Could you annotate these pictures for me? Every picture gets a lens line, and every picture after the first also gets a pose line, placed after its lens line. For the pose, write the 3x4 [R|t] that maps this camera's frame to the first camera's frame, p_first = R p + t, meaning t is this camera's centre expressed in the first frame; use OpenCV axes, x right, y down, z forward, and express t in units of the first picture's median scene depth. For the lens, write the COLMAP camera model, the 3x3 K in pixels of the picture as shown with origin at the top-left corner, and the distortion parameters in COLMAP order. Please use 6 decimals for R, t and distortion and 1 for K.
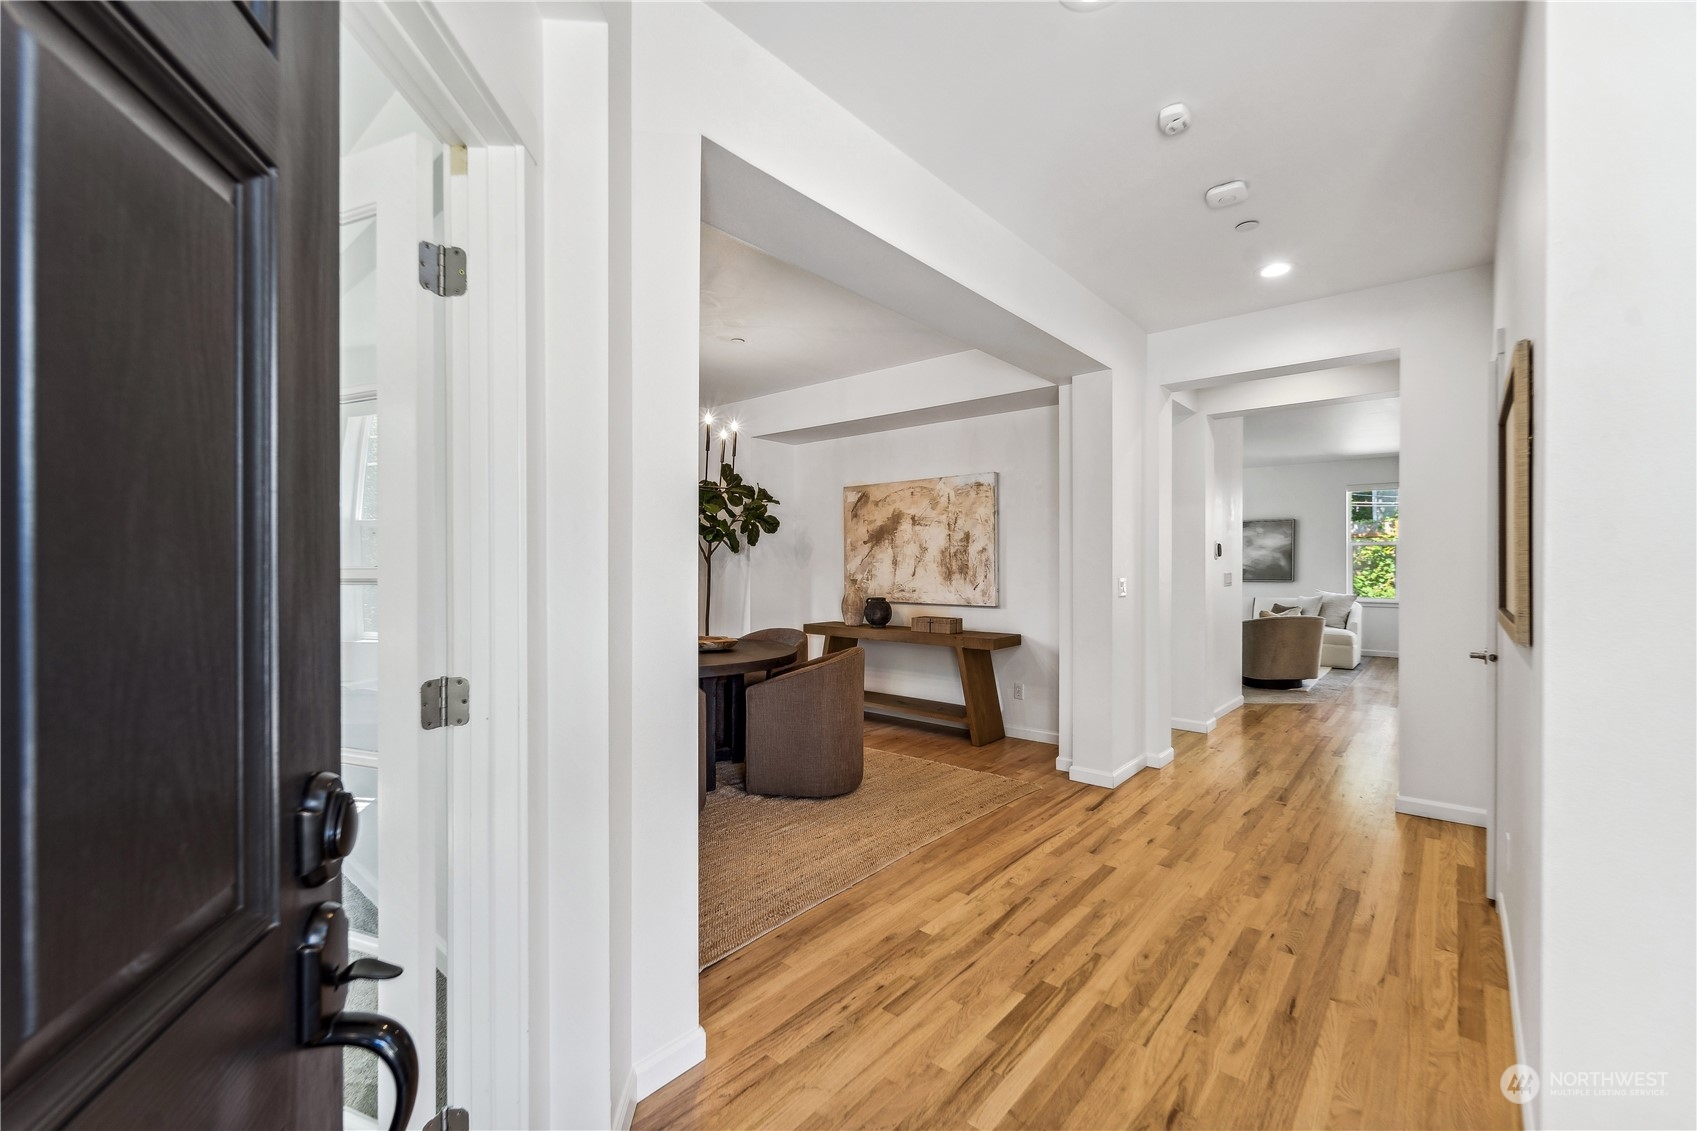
lens RADIAL K [[700.8, 0, 854.1], [0, 700.8, 561.2], [0, 0, 1]] dist [0.000796, -0.001087]
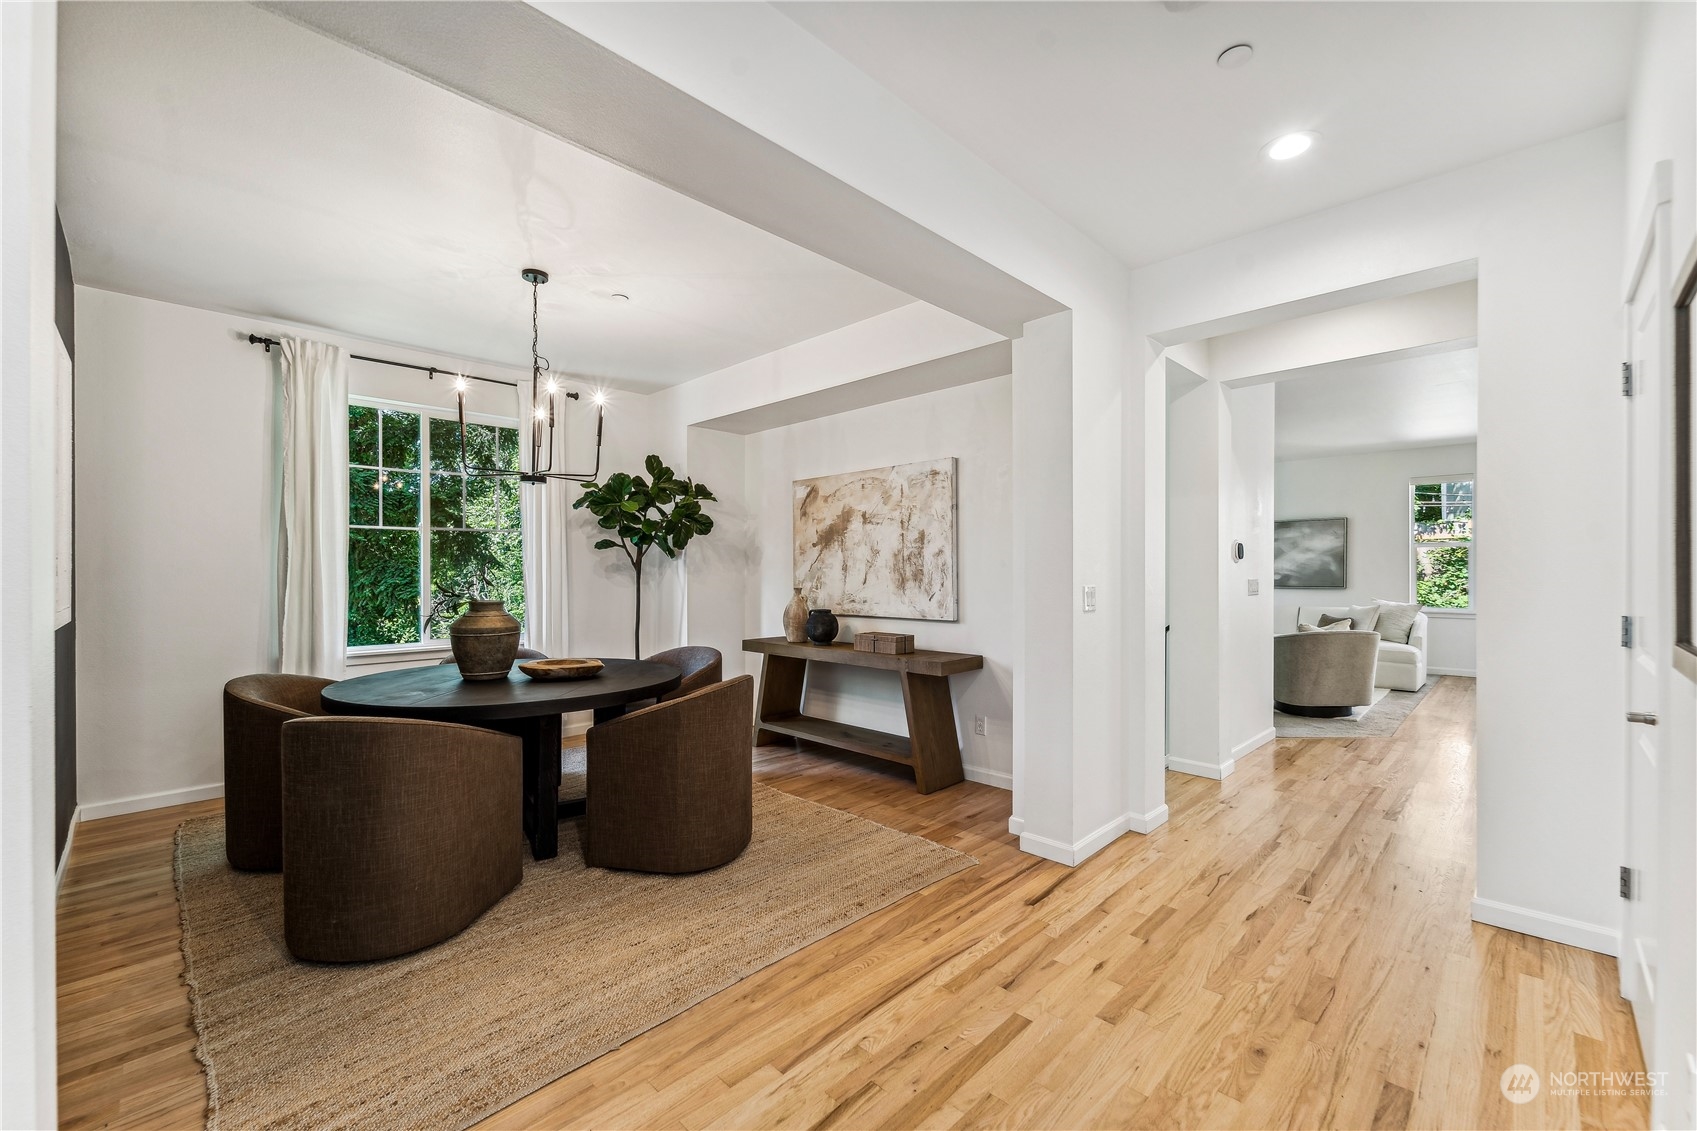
lens RADIAL K [[700.8, 0, 843.7], [0, 700.8, 570.9], [0, 0, 1]] dist [0.000796, -0.001087]
pose [[0.997568, -0.003250, -0.069619, 0.141453], [0.003540, 0.999986, 0.004041, 0.002250], [0.069605, -0.004277, 0.997565, 0.186877]]
